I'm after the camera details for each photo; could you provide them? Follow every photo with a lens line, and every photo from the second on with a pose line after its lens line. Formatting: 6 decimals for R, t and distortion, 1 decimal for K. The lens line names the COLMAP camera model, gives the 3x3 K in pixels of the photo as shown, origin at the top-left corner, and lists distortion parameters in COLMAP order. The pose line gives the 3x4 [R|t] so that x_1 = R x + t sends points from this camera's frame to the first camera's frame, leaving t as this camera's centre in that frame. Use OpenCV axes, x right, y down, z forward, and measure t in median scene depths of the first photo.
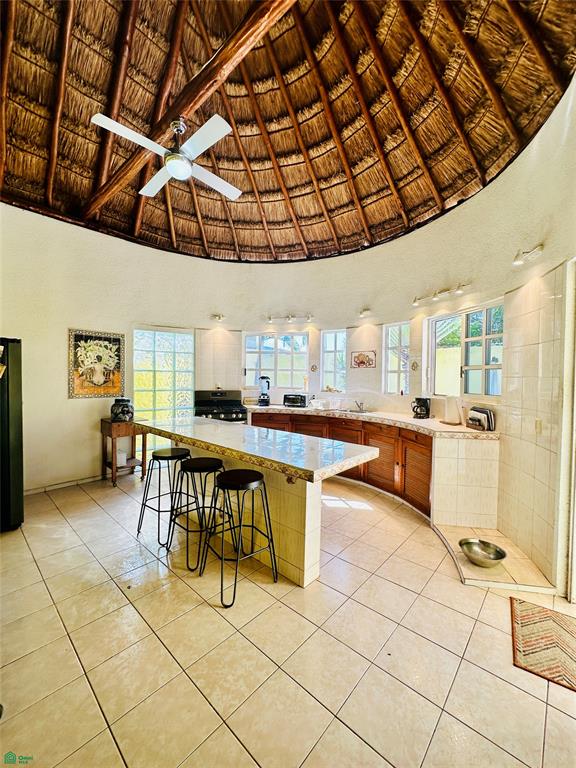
lens RADIAL K [[305.6, 0, 286.1], [0, 305.6, 384.5], [0, 0, 1]] dist [-0.000689, 0.000285]
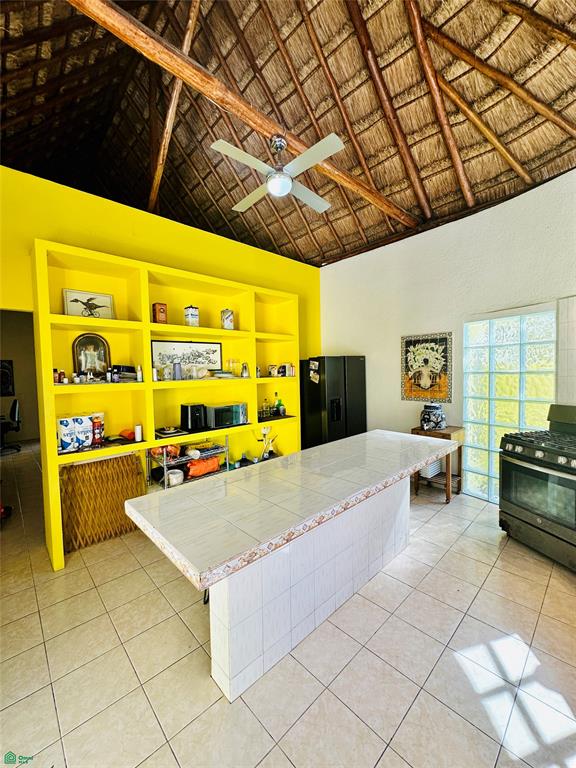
lens RADIAL K [[305.6, 0, 288.6], [0, 305.6, 384.3], [0, 0, 1]] dist [-0.000689, 0.000285]
pose [[-0.056738, 0.031336, -0.997897, 0.354290], [-0.007236, 0.999468, 0.031797, -0.036659], [0.998363, 0.009025, -0.056481, 0.558853]]
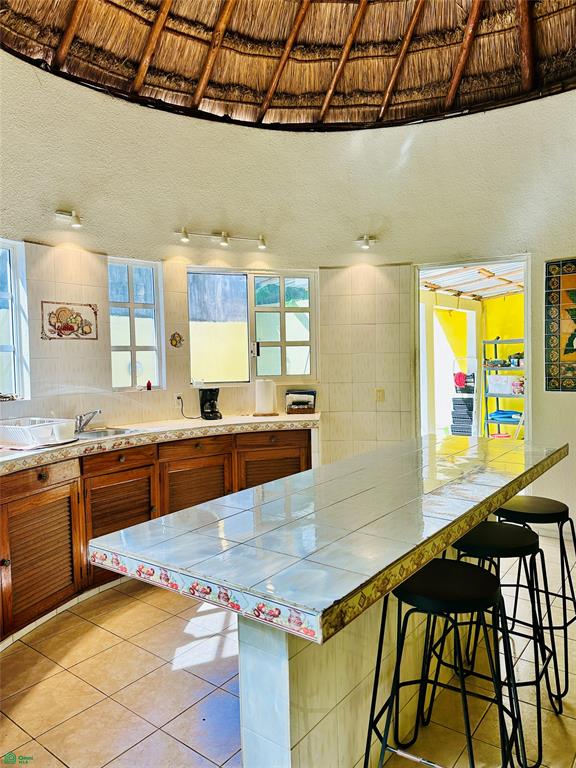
lens RADIAL K [[540.5, 0, 286.9], [0, 540.5, 380.6], [0, 0, 1]] dist [0.022601, -0.004423]
pose [[-0.099107, -0.058163, 0.993376, -0.911876], [0.036819, 0.997392, 0.062071, -0.047923], [-0.994395, 0.042726, -0.096707, 1.165949]]
